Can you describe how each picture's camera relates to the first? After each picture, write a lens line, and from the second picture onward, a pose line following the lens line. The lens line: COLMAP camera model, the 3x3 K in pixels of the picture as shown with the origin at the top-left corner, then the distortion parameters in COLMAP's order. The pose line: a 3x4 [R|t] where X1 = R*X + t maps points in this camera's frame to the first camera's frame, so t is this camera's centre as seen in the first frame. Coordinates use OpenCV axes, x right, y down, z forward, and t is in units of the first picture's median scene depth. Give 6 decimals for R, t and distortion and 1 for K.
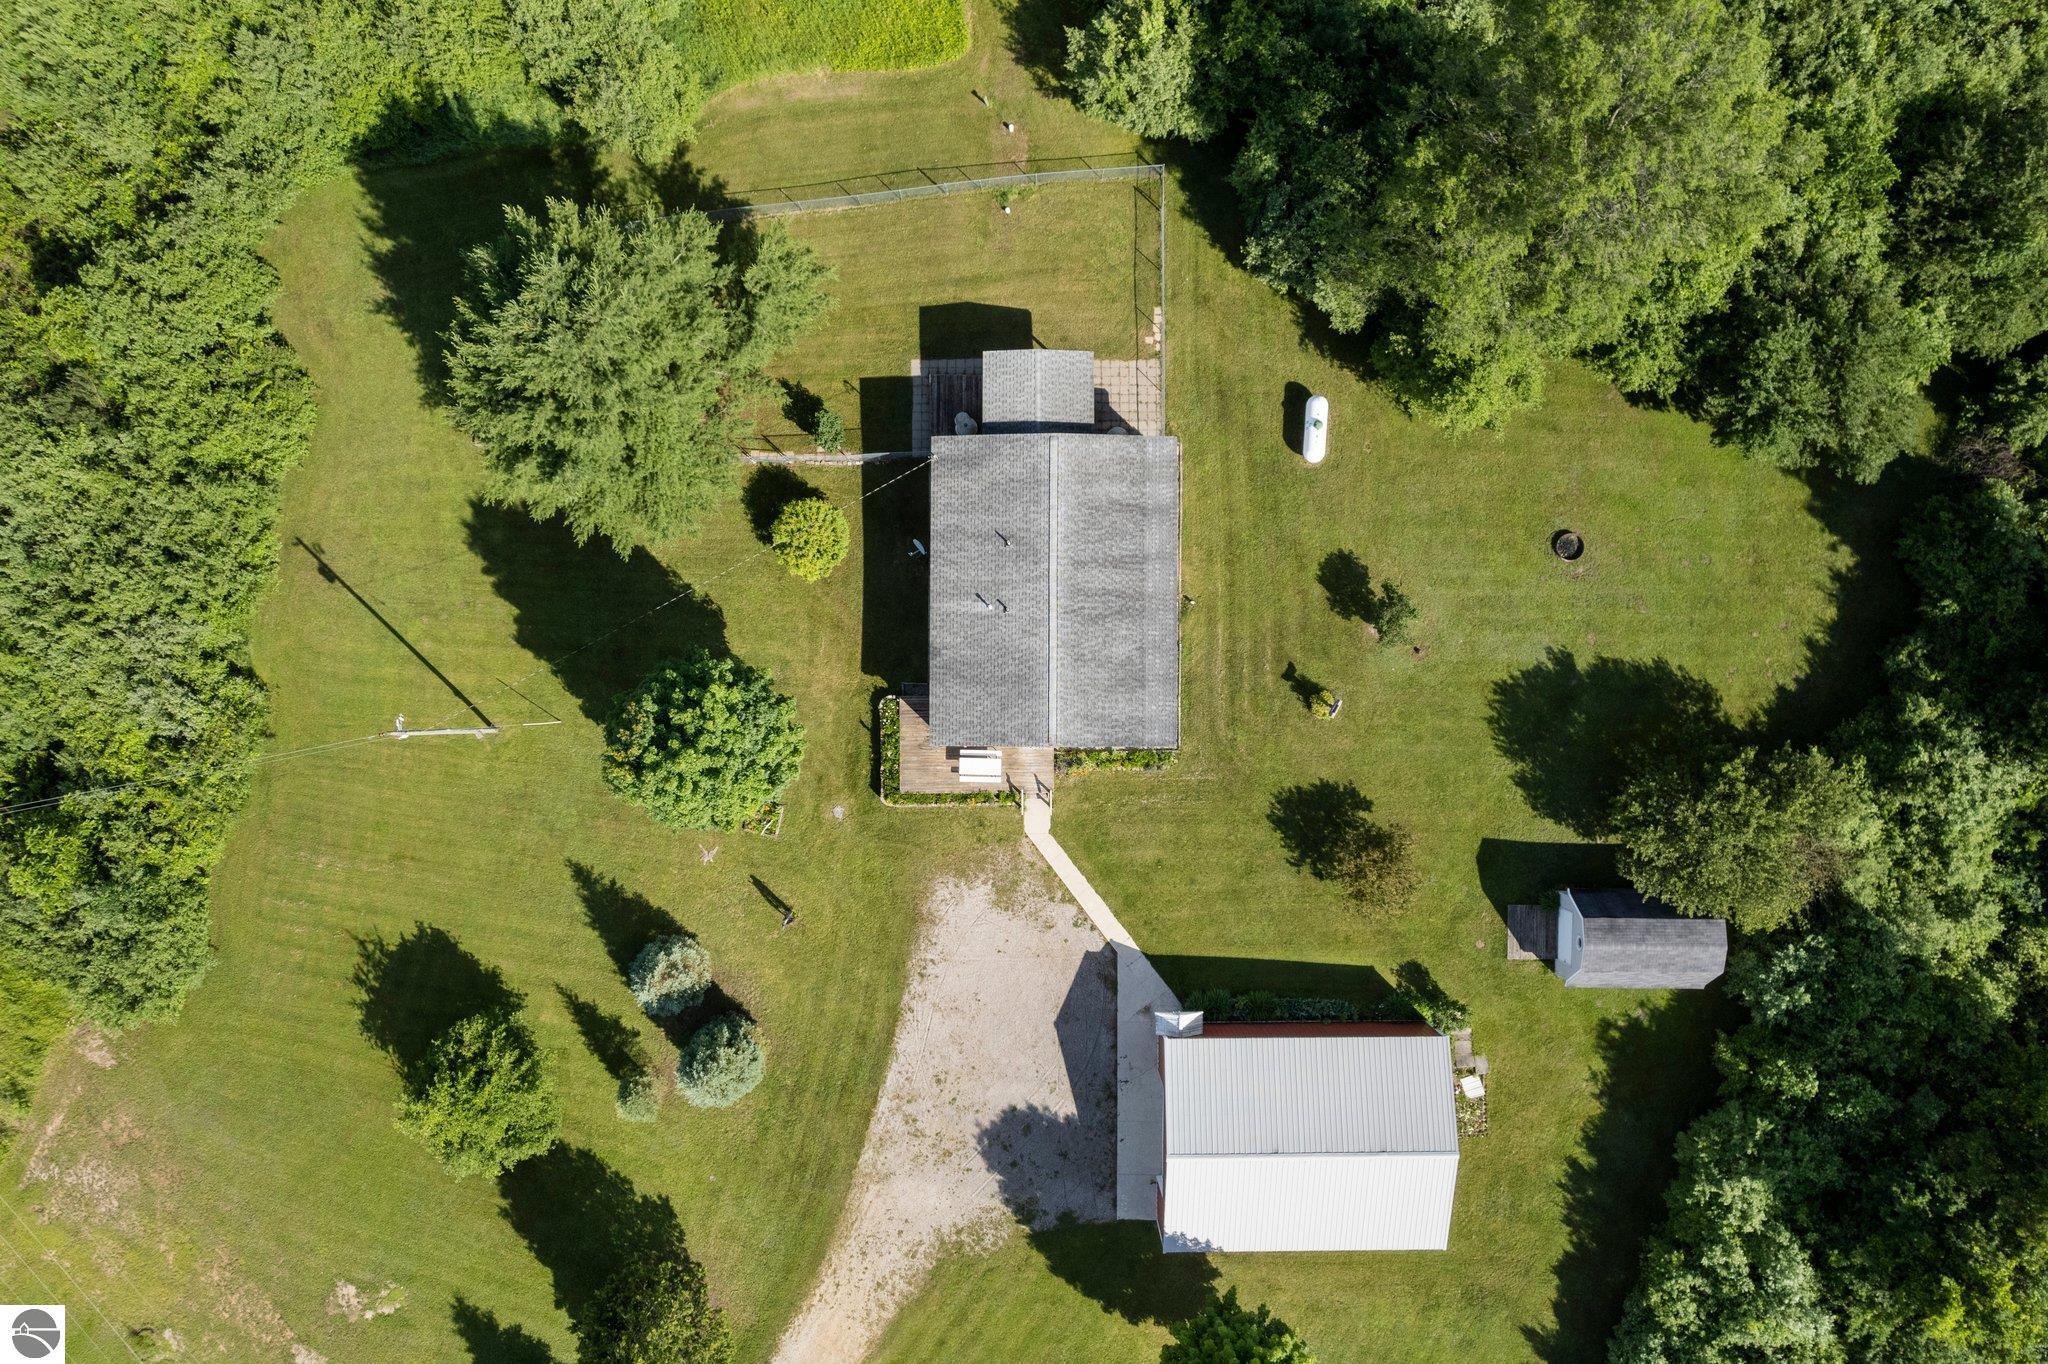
lens RADIAL K [[1312.5, 0, 1020.5], [0, 1312.5, 694.6], [0, 0, 1]] dist [-0.046264, 0.003155]
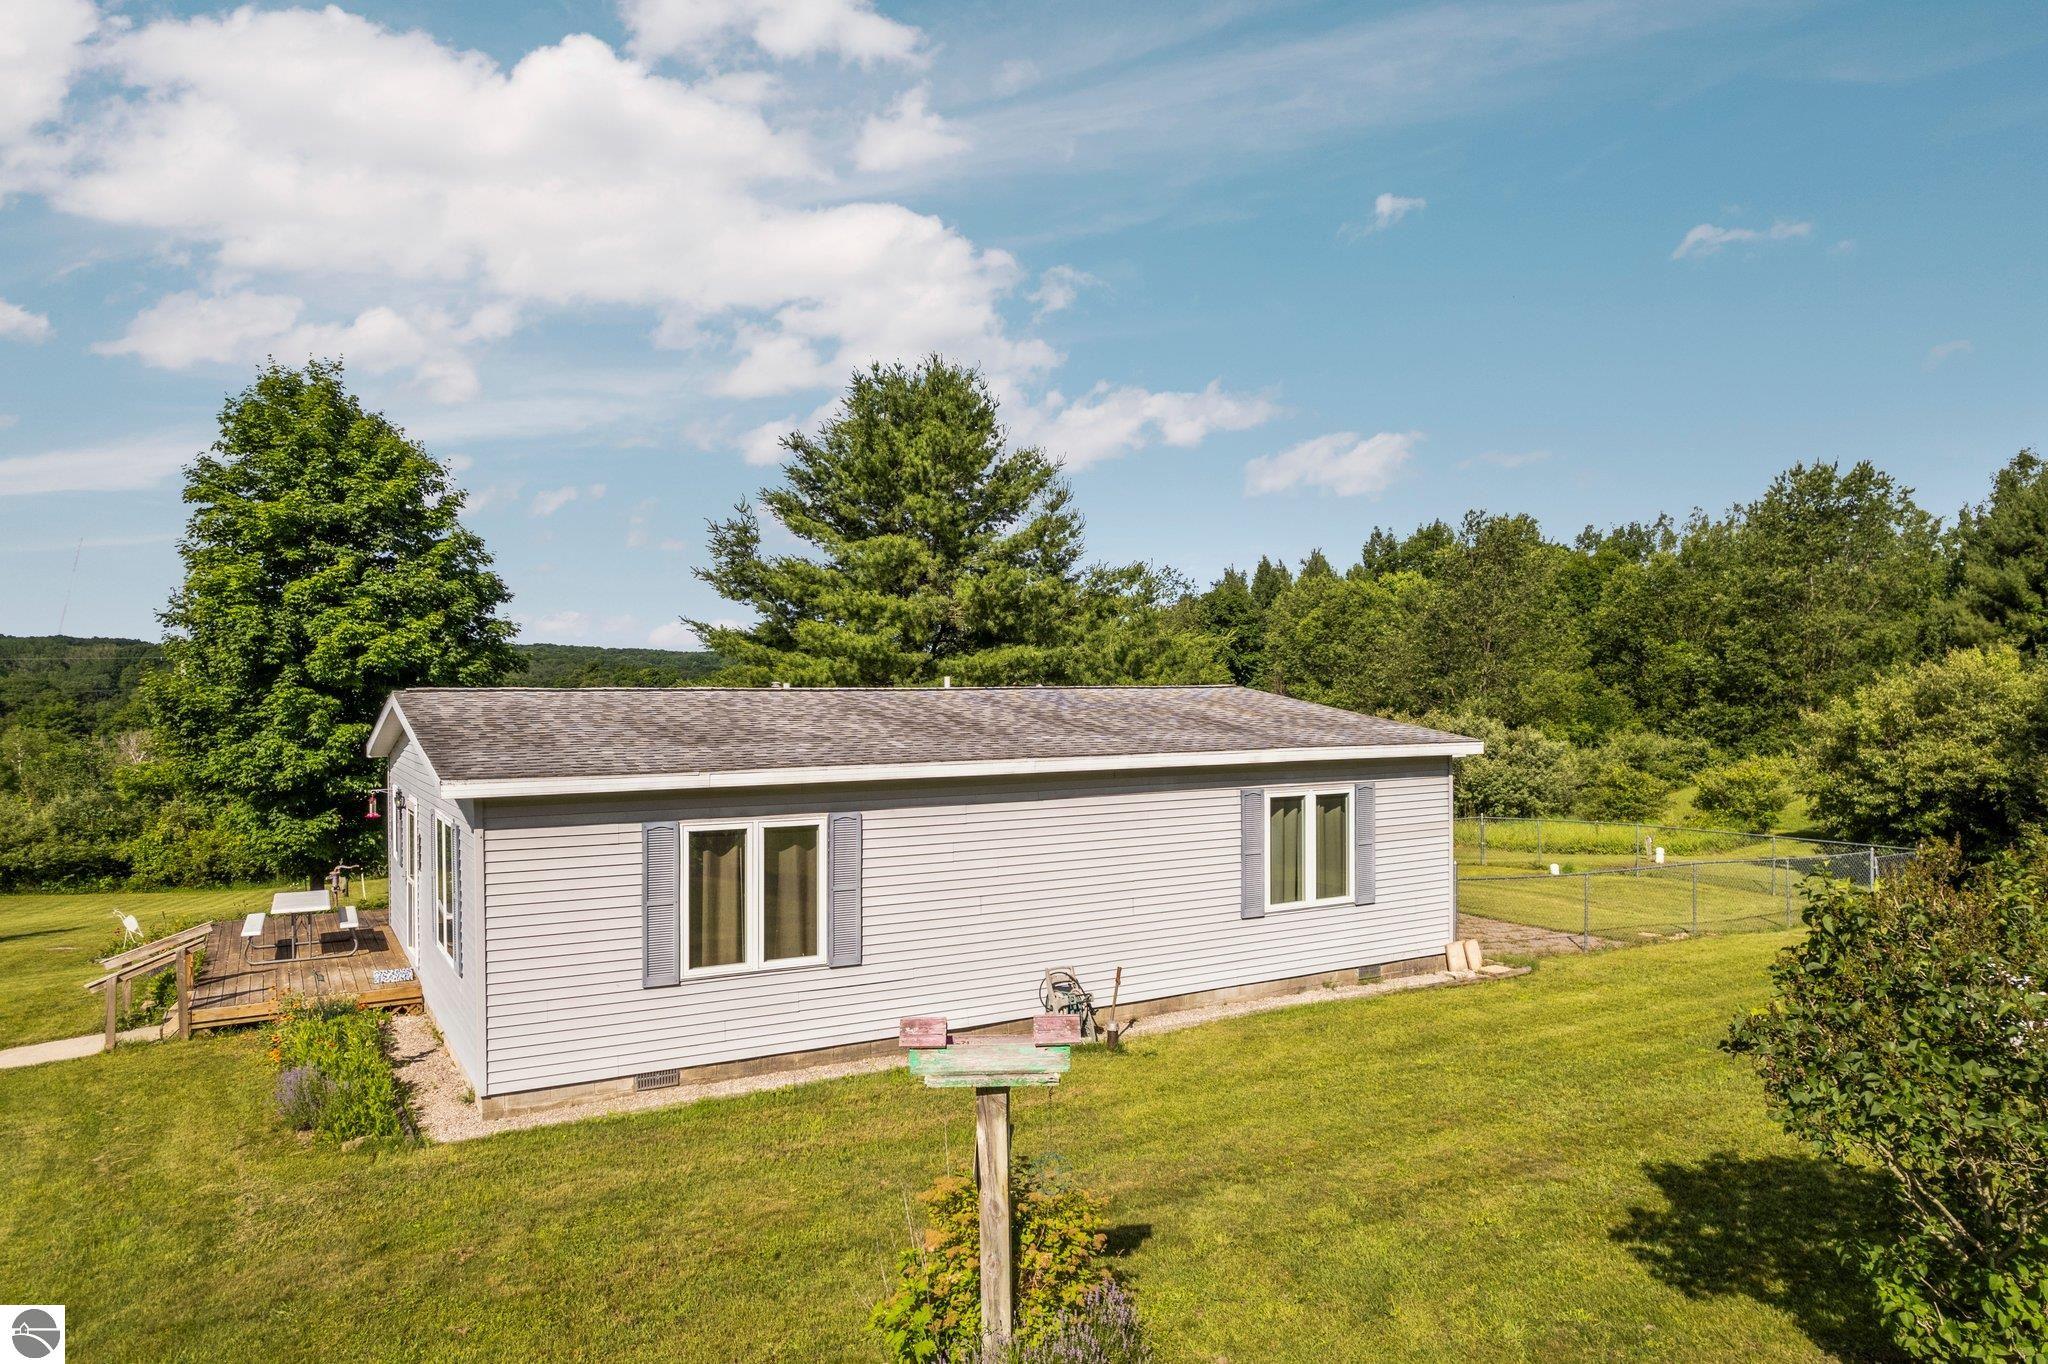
lens RADIAL K [[1314.9, 0, 1028.2], [0, 1314.9, 695.0], [0, 0, 1]] dist [-0.079525, 0.075146]
pose [[0.505544, -0.003442, -0.862794, 0.322060], [-0.862729, 0.010916, -0.505549, 0.058339], [0.011158, 0.999934, 0.002549, 0.930932]]
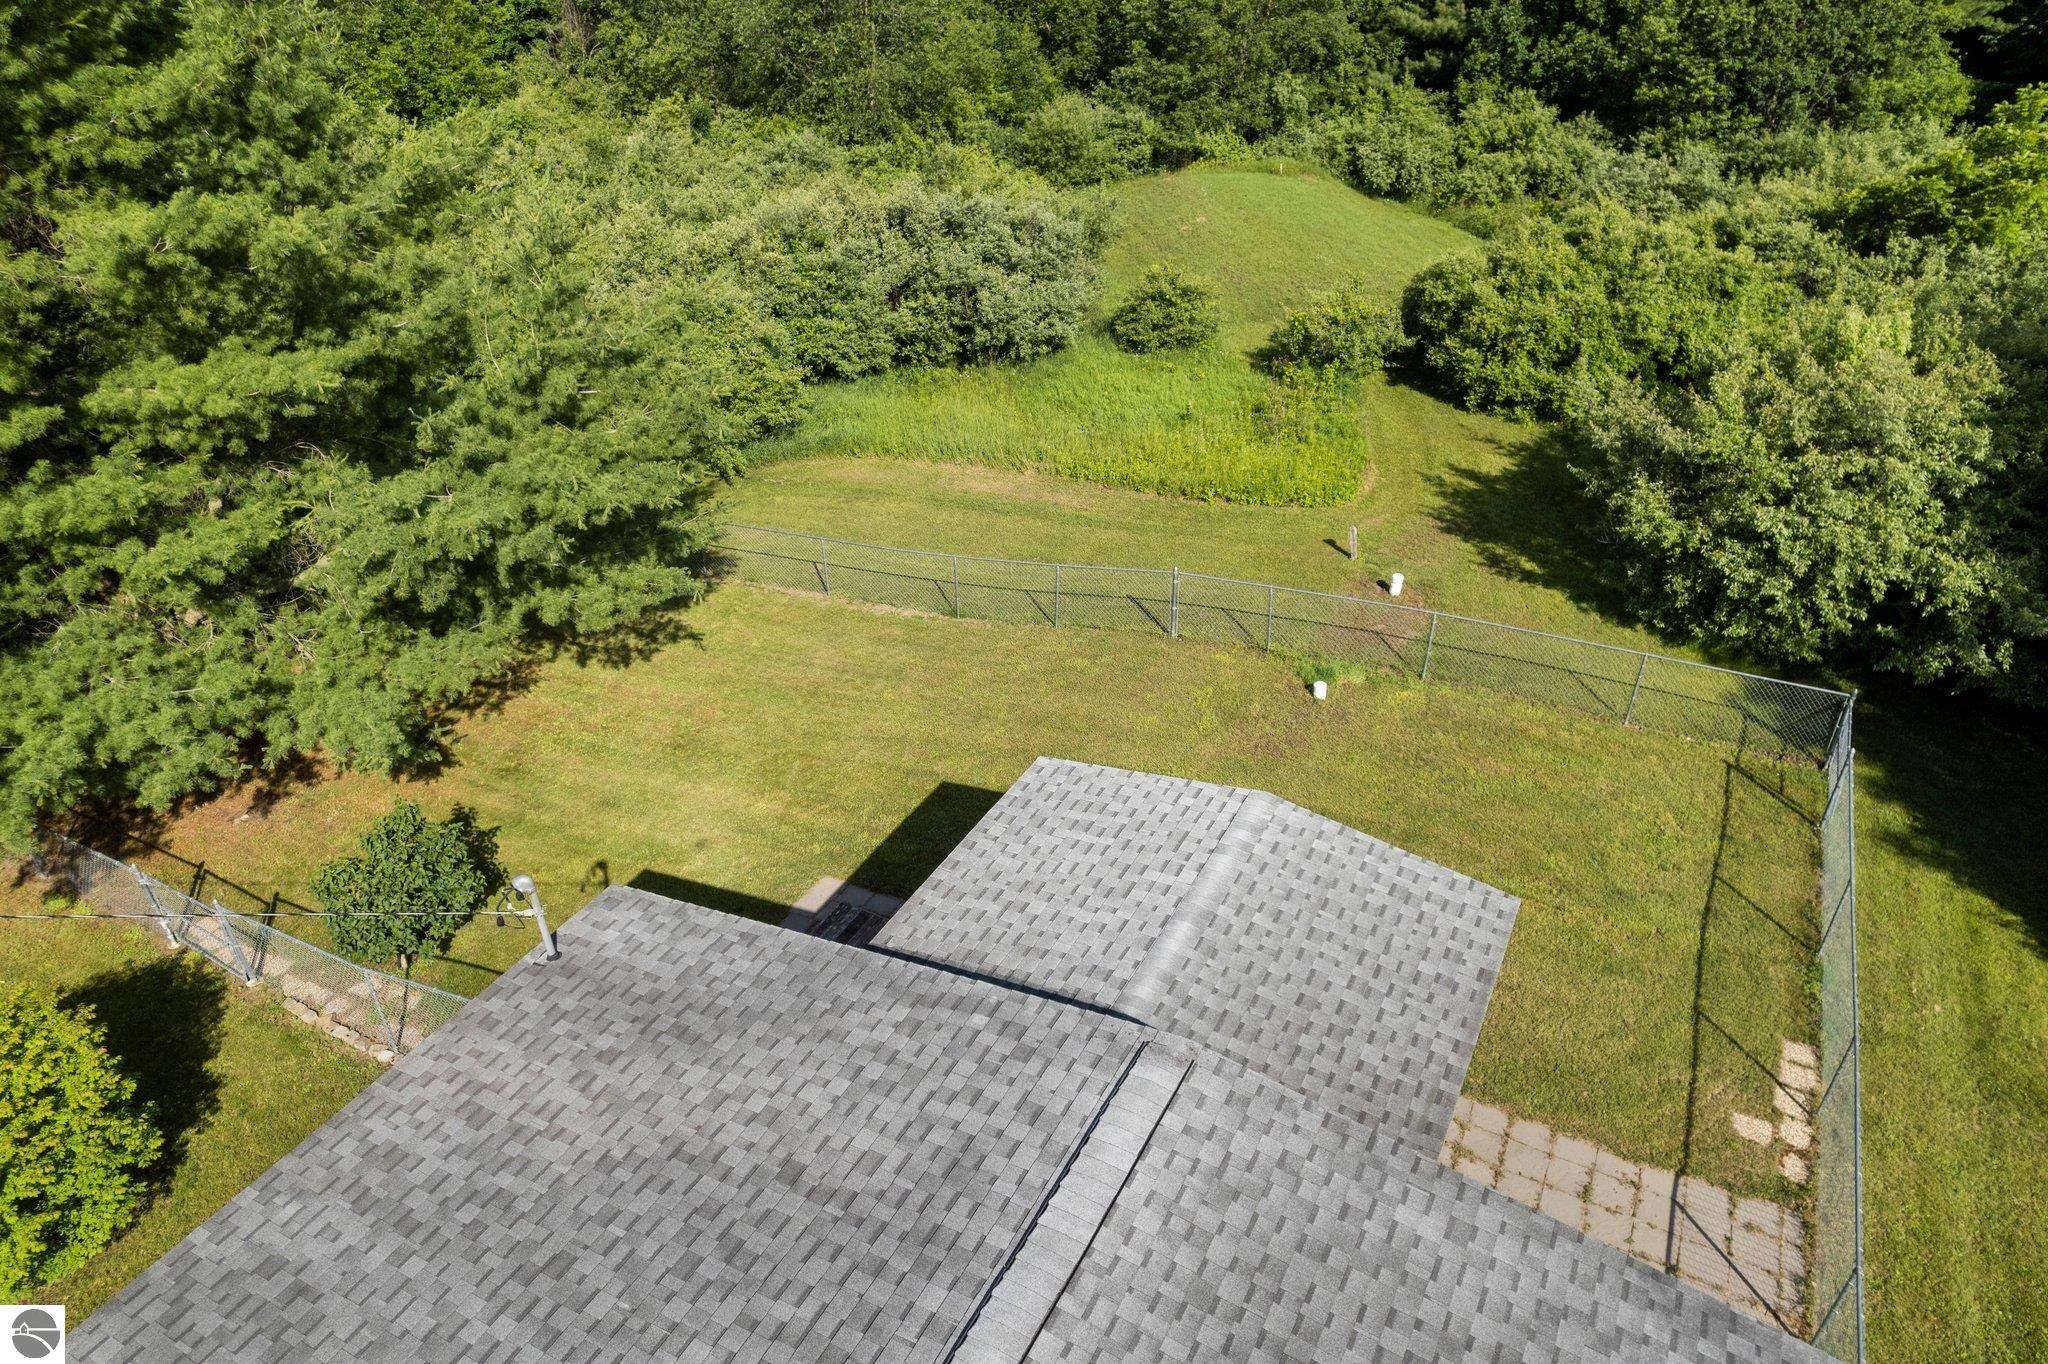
lens RADIAL K [[1304.3, 0, 1024.0], [0, 1304.3, 682.0], [0, 0, 1]] dist [-0.081238, 0.089371]
pose [[0.879567, 0.250967, -0.404199, 0.058702], [-0.475624, 0.485198, -0.733734, -0.089810], [0.011973, 0.837615, 0.546130, 0.816958]]
